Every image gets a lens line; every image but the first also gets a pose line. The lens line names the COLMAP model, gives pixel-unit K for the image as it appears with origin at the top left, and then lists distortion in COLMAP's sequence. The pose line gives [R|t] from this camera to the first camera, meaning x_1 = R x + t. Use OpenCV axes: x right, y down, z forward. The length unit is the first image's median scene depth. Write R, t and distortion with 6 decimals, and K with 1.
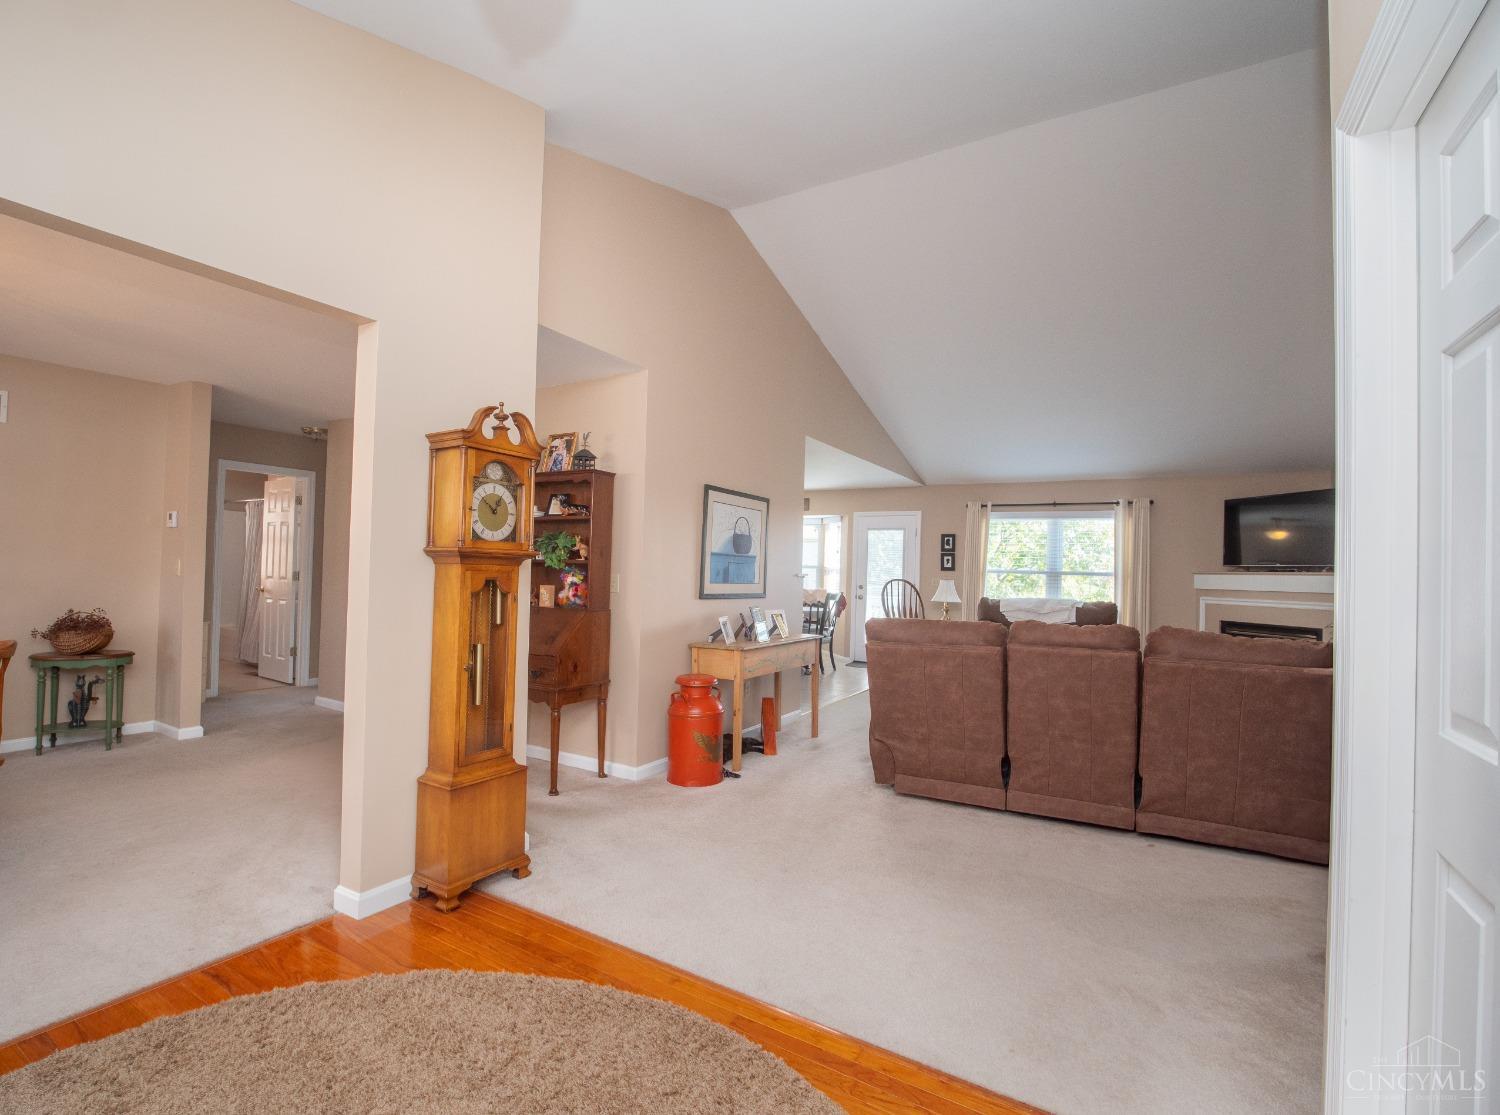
lens RADIAL K [[701.5, 0, 750.0], [0, 701.5, 557.5], [0, 0, 1]] dist [0.000548, 0.000511]
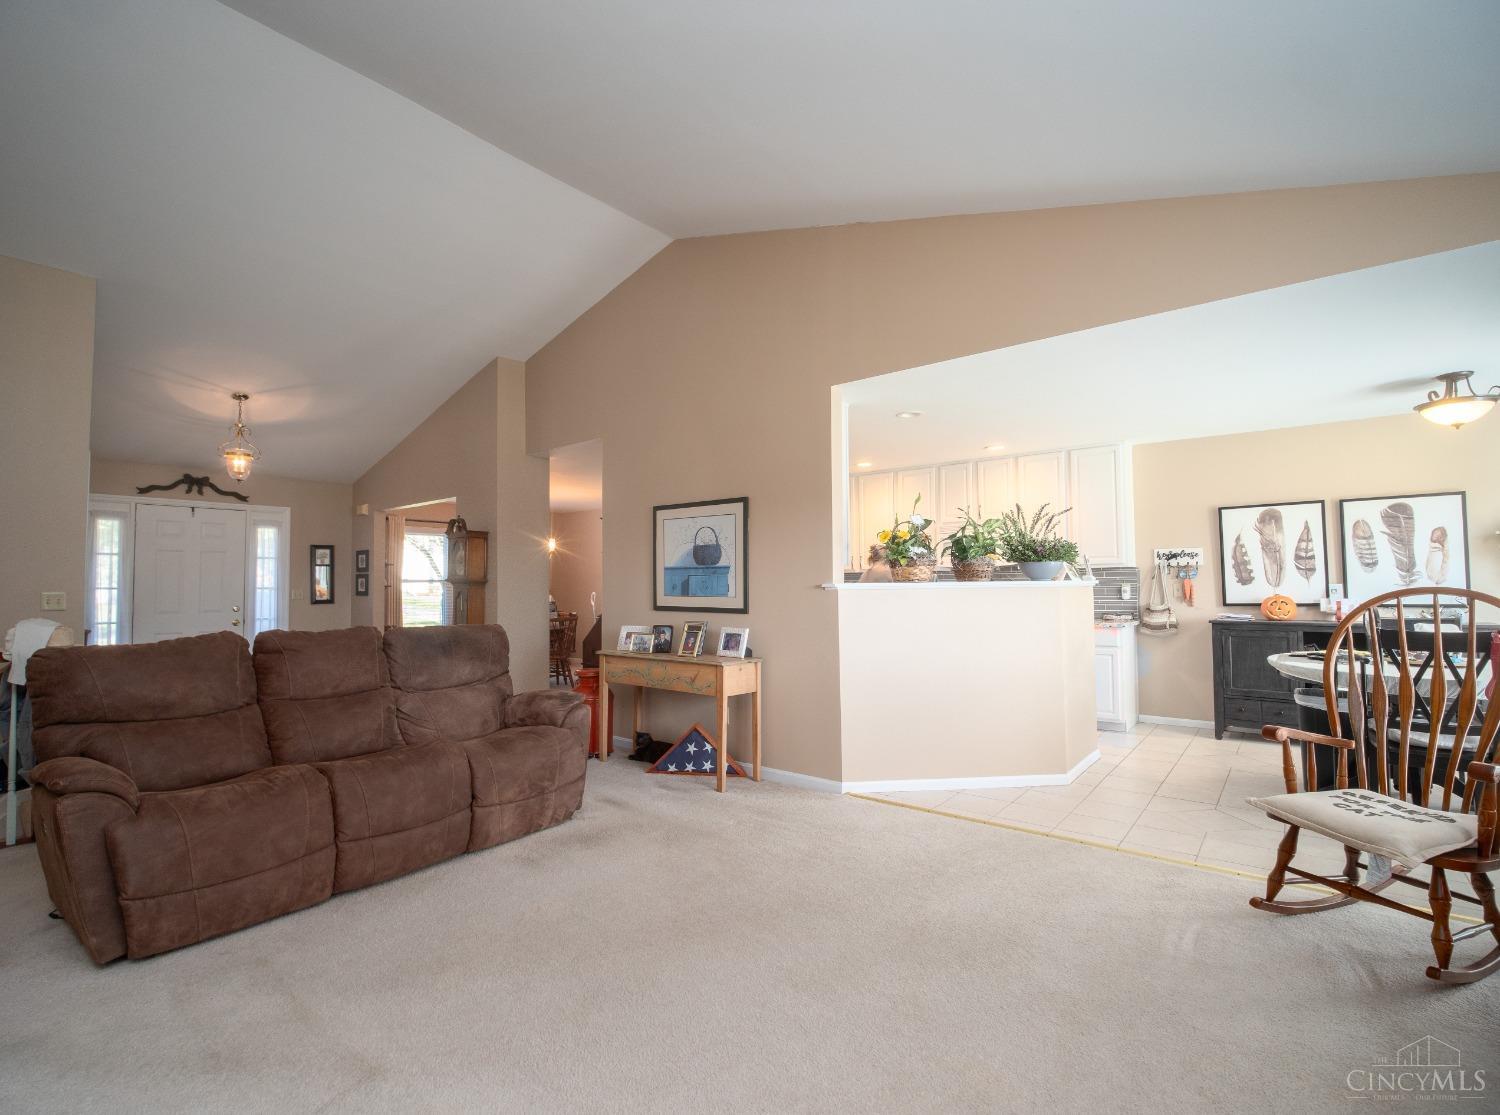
lens RADIAL K [[701.5, 0, 750.0], [0, 701.5, 557.5], [0, 0, 1]] dist [0.000548, 0.000511]
pose [[-0.158132, -0.070657, -0.984887, 1.485060], [0.020016, 0.997002, -0.074740, 0.091746], [0.987215, -0.031532, -0.156244, 1.960425]]
